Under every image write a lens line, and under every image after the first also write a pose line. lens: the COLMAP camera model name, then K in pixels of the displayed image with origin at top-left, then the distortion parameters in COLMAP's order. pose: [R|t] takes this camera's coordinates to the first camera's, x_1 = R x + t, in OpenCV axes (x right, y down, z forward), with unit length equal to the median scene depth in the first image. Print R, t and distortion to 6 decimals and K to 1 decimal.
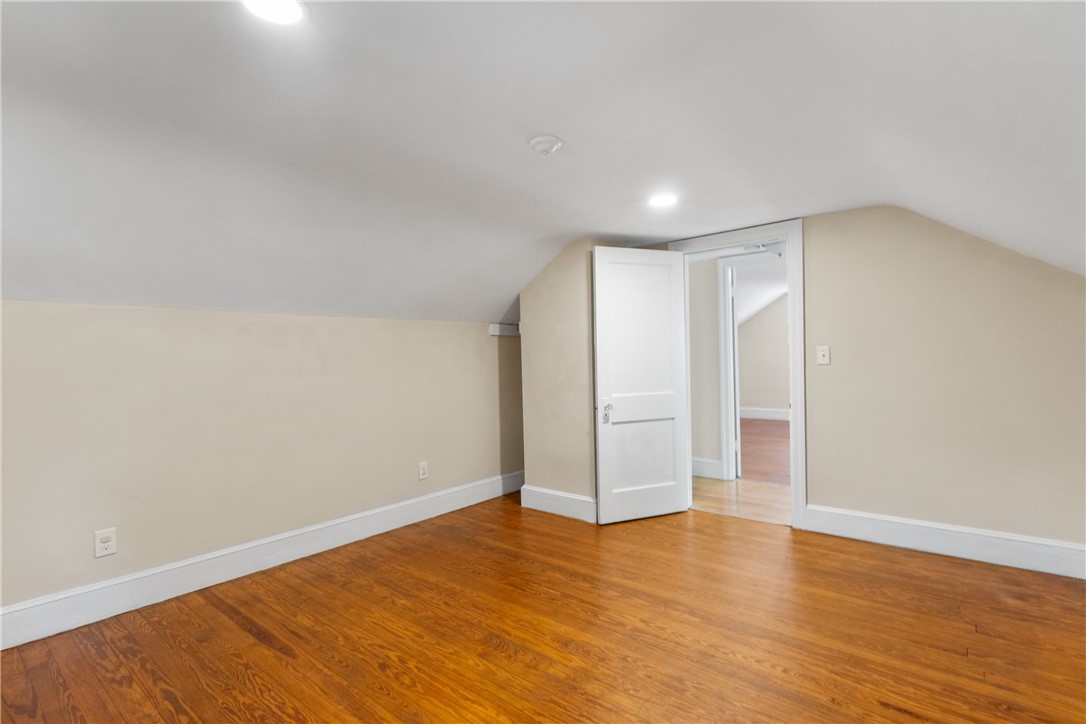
lens RADIAL K [[514.5, 0, 540.4], [0, 514.5, 363.3], [0, 0, 1]] dist [0.005034, -0.002369]
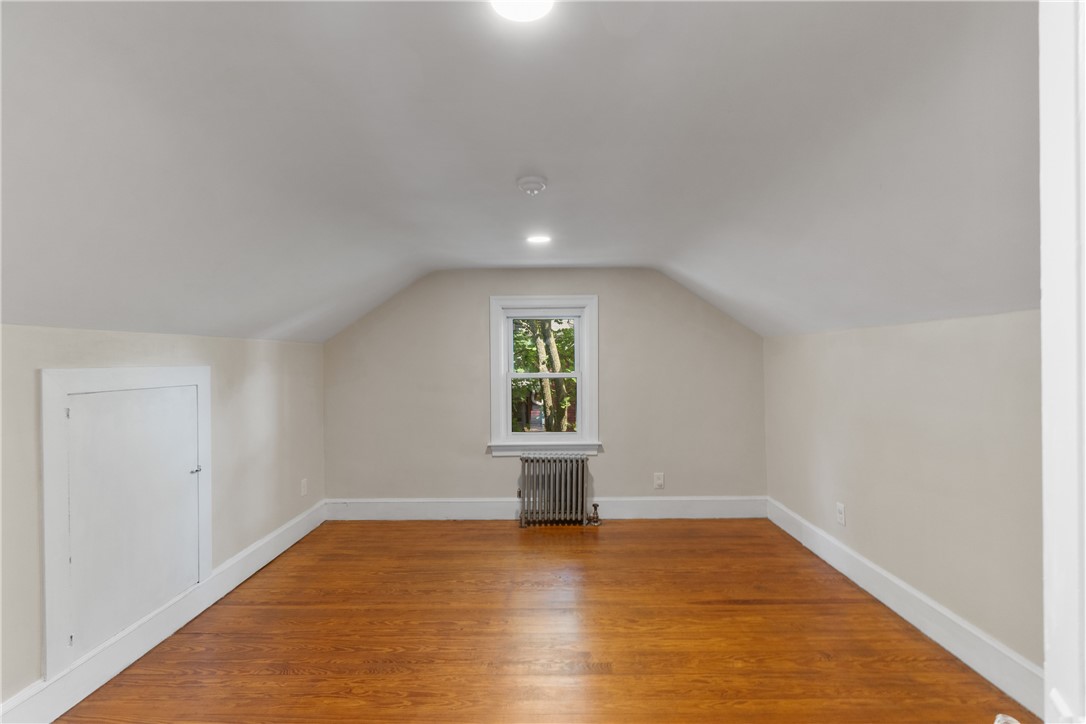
lens RADIAL K [[514.5, 0, 541.5], [0, 514.5, 360.9], [0, 0, 1]] dist [0.005034, -0.002369]
pose [[-0.777440, 0.031208, -0.628182, 0.552968], [0.023123, 0.999511, 0.021038, -0.084735], [0.628532, 0.001830, -0.777782, 1.537628]]
